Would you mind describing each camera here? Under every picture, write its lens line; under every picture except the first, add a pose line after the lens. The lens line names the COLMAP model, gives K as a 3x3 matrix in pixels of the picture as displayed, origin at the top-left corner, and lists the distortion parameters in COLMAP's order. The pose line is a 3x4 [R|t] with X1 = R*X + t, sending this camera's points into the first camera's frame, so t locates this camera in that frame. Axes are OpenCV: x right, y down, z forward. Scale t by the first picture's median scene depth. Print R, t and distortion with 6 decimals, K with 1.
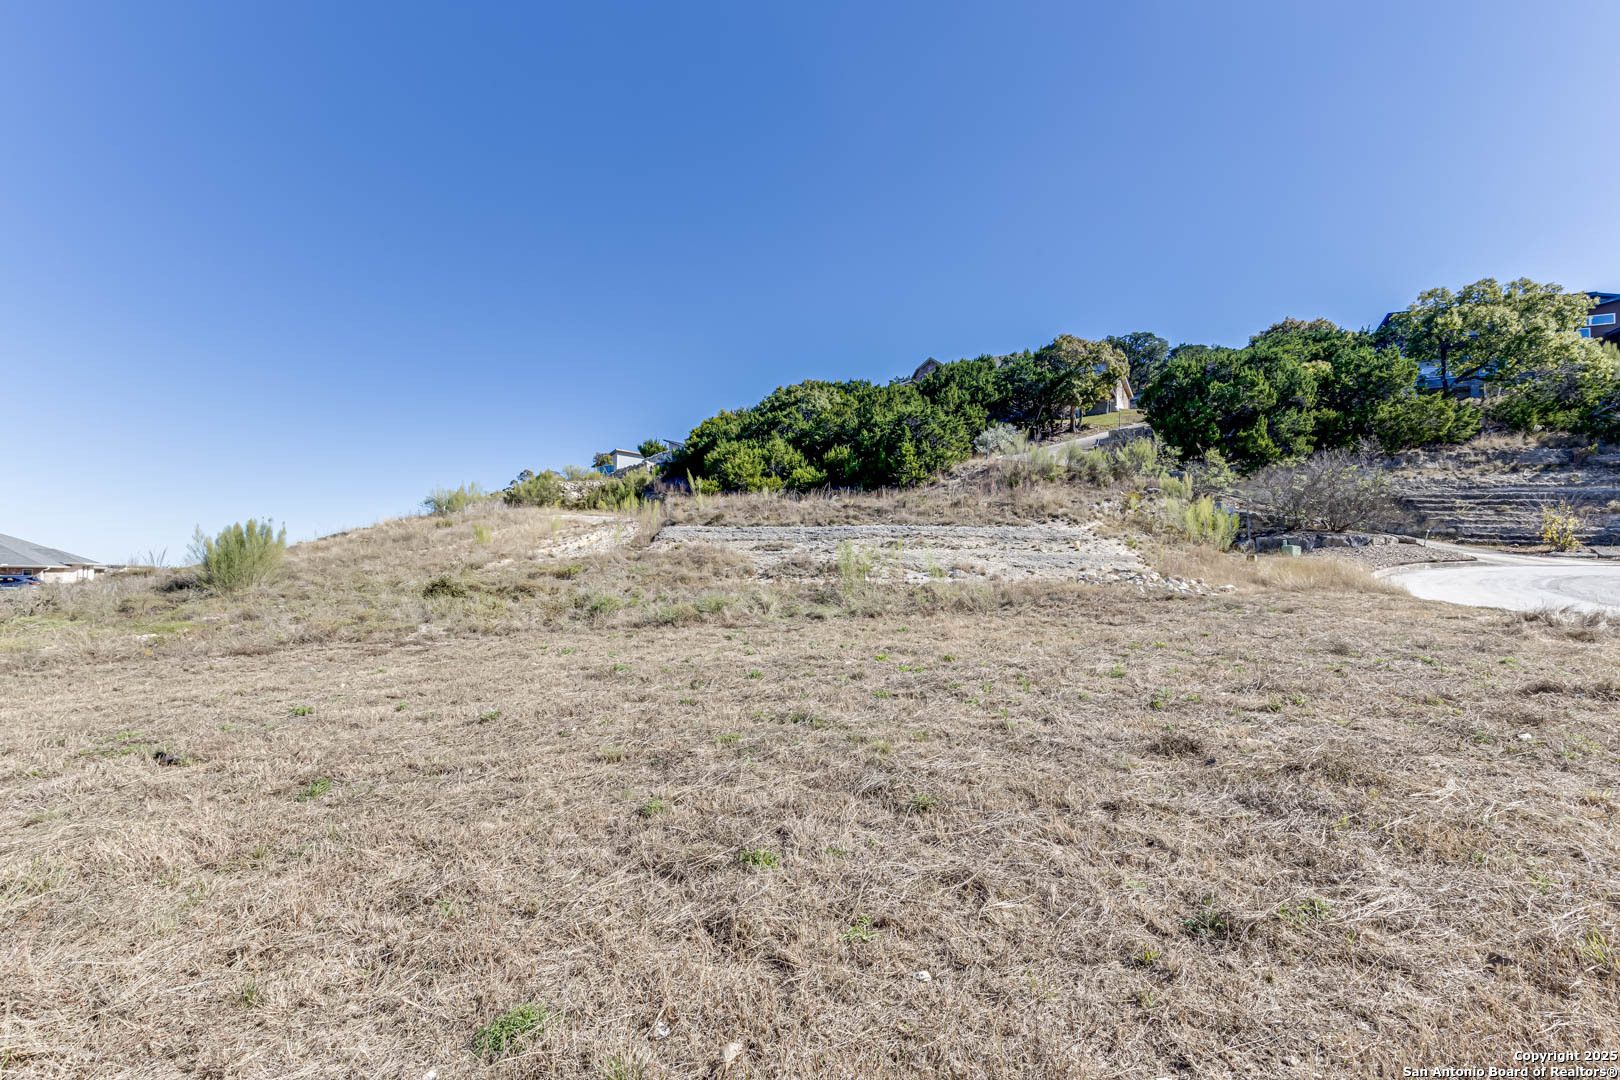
lens RADIAL K [[717.8, 0, 806.2], [0, 717.8, 545.0], [0, 0, 1]] dist [0.025146, -0.000531]
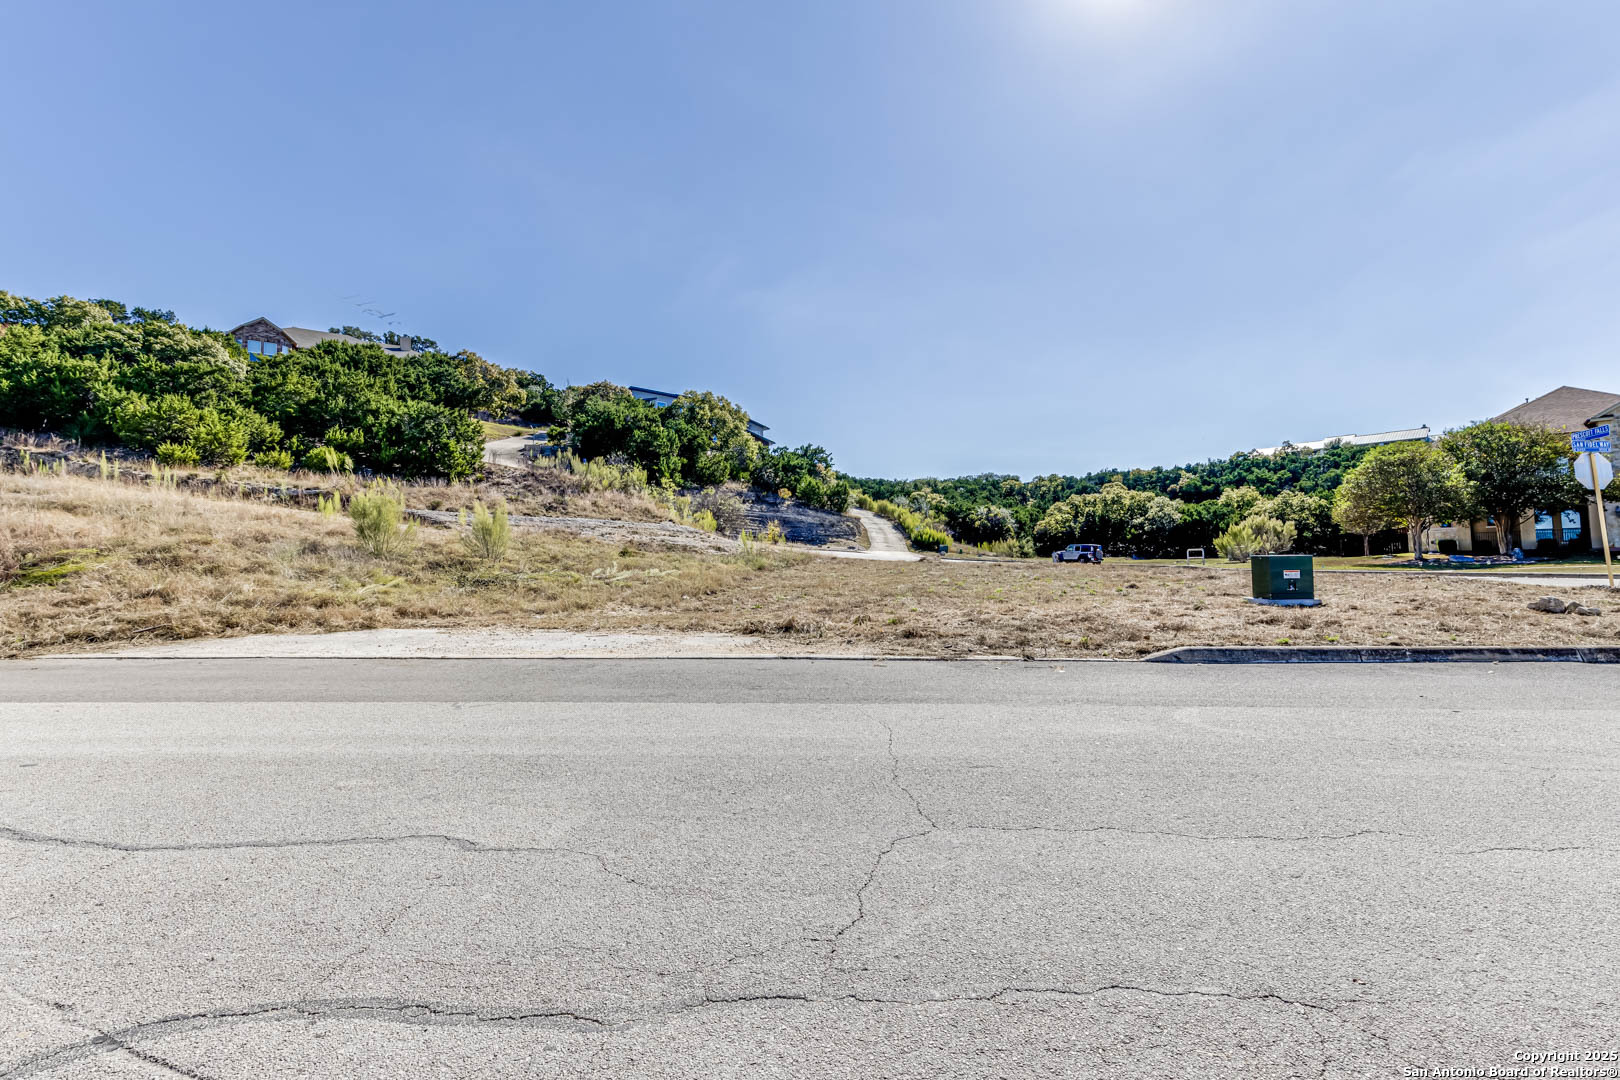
lens RADIAL K [[717.8, 0, 814.5], [0, 717.8, 551.1], [0, 0, 1]] dist [0.025146, -0.000531]
pose [[0.437416, 0.002833, 0.899255, -0.577404], [-0.011039, 0.999937, 0.002220, 0.017767], [-0.899192, -0.010898, 0.437419, 0.011577]]
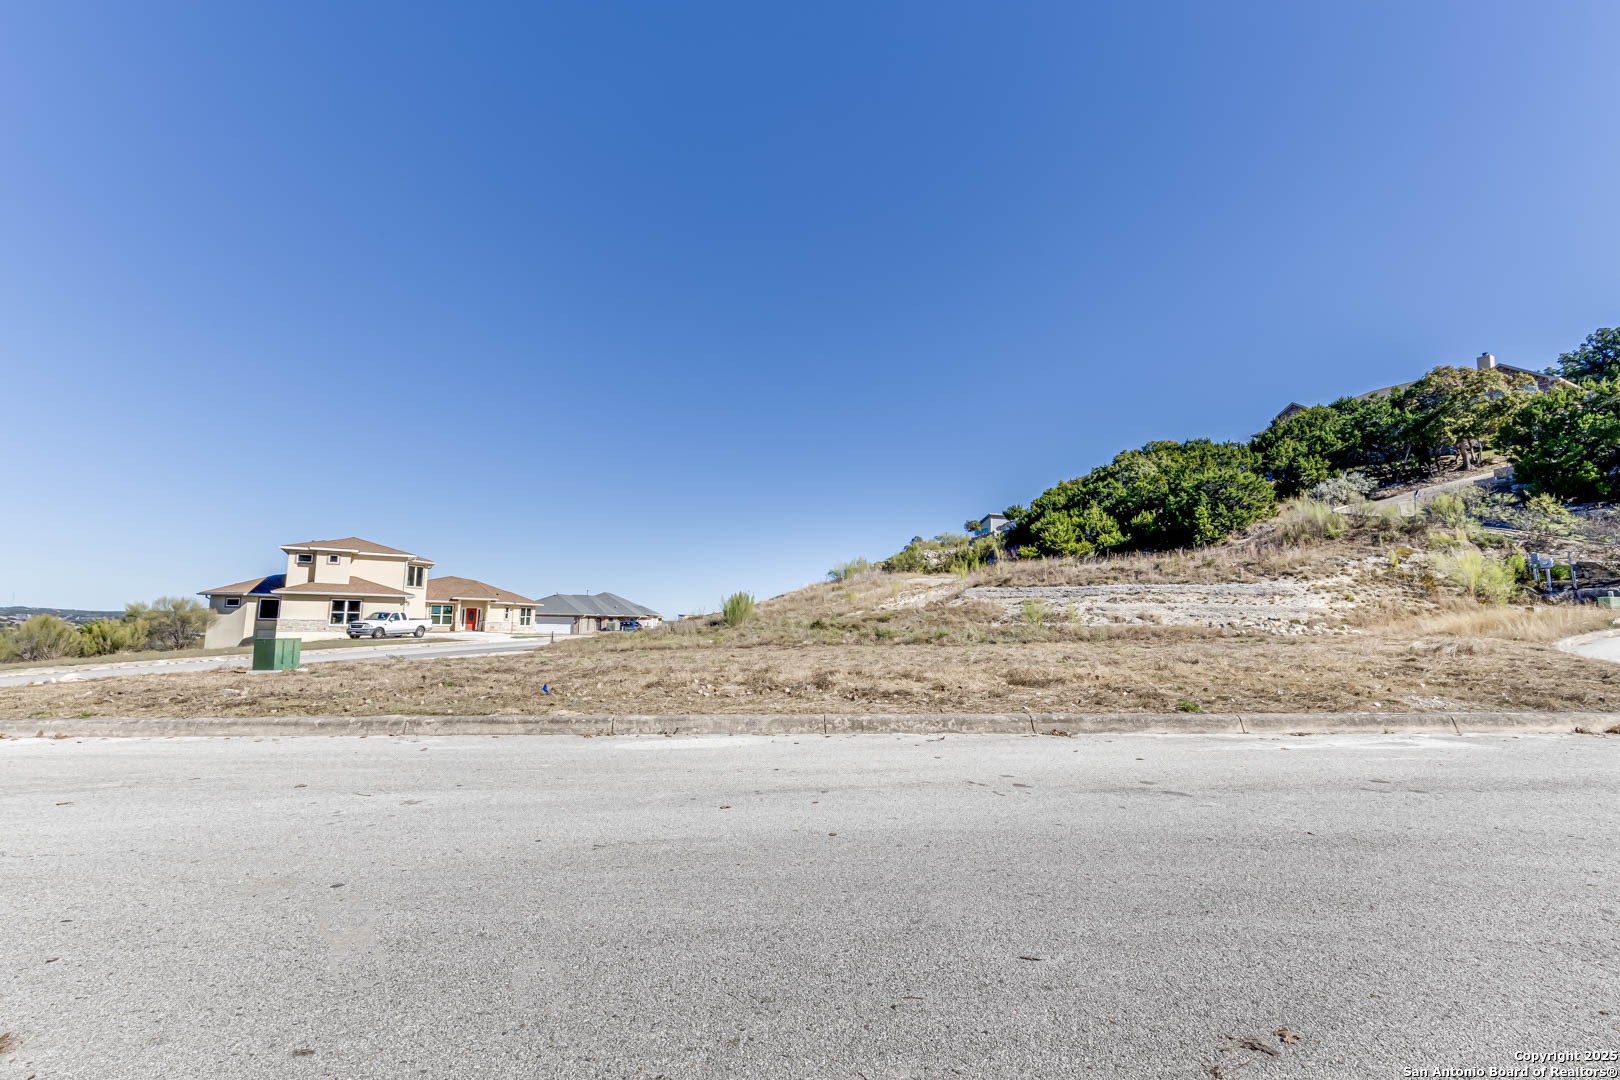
lens RADIAL K [[717.8, 0, 812.0], [0, 717.8, 533.6], [0, 0, 1]] dist [0.025146, -0.000531]
pose [[0.858120, -0.057293, -0.510243, 0.181785], [0.010694, 0.995534, -0.093798, -0.001853], [0.513338, 0.075033, 0.854900, -0.257736]]
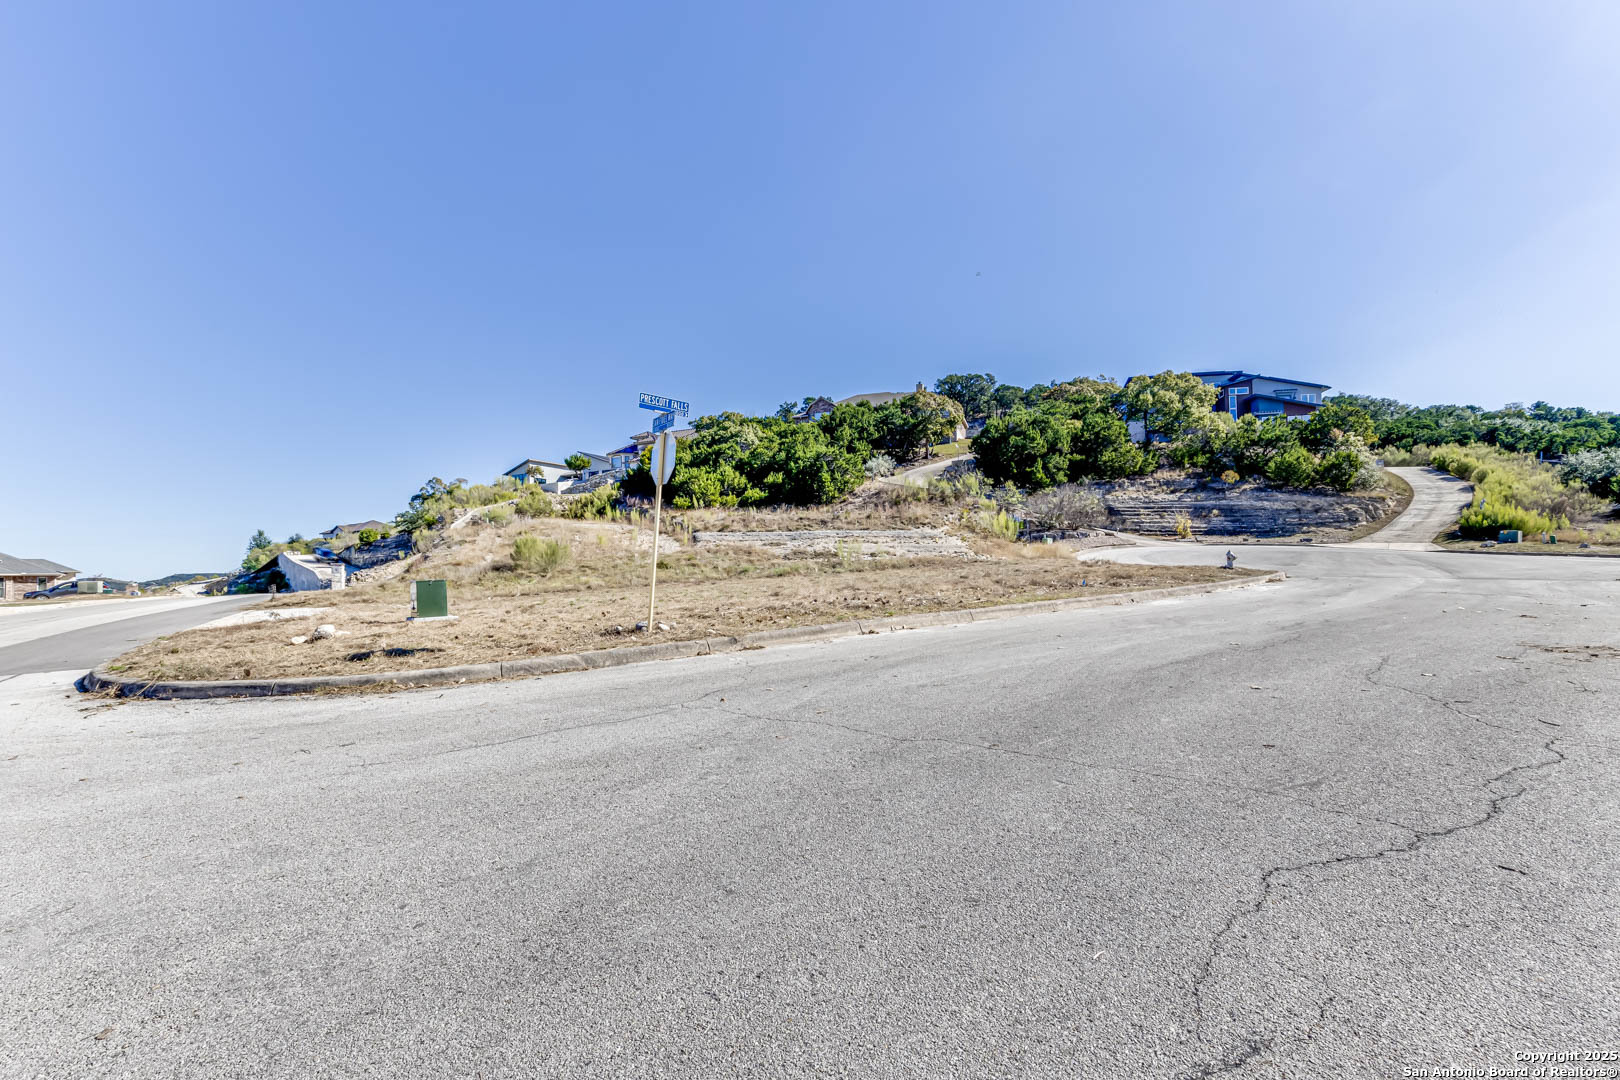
lens RADIAL K [[717.8, 0, 816.7], [0, 717.8, 542.1], [0, 0, 1]] dist [0.025146, -0.000531]
pose [[0.978274, -0.017710, 0.206558, -0.177358], [0.018081, 0.999837, 0.000094, -0.000056], [-0.206526, 0.003643, 0.978434, -0.429842]]
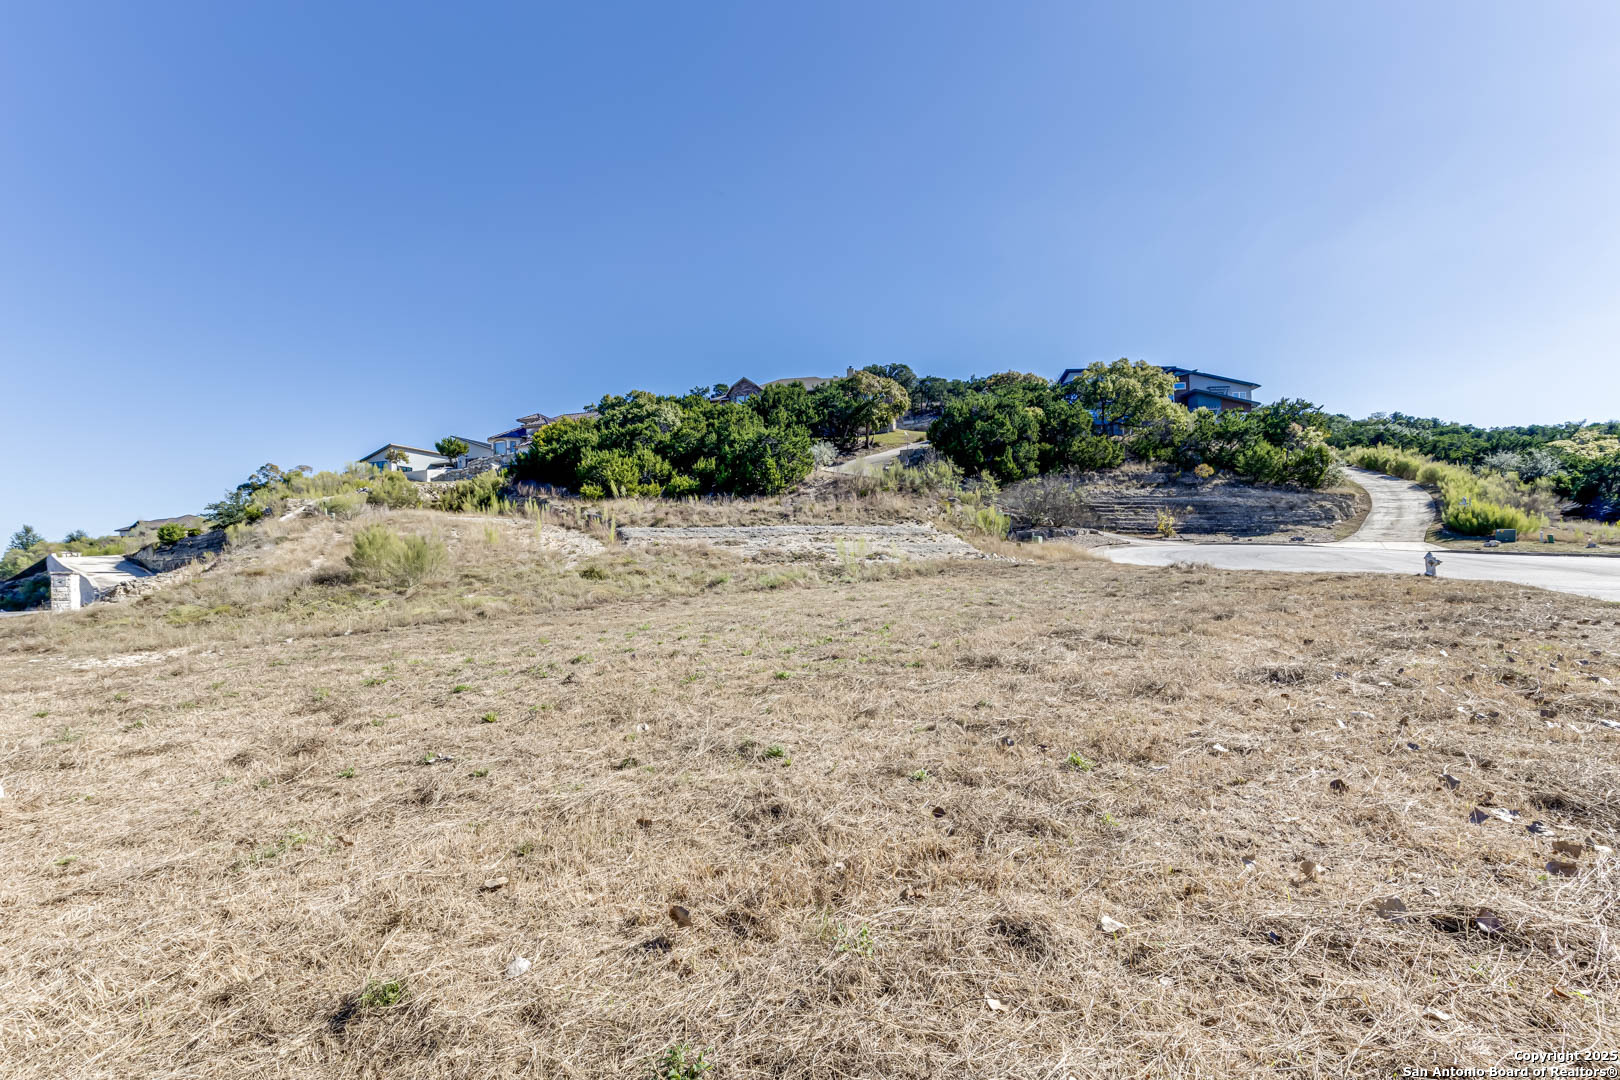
lens RADIAL K [[717.8, 0, 812.7], [0, 717.8, 536.2], [0, 0, 1]] dist [0.025146, -0.000531]
pose [[0.938075, -0.014029, 0.346147, -0.210743], [0.016783, 0.999847, -0.004960, 0.000125], [-0.346025, 0.010462, 0.938167, -0.183140]]
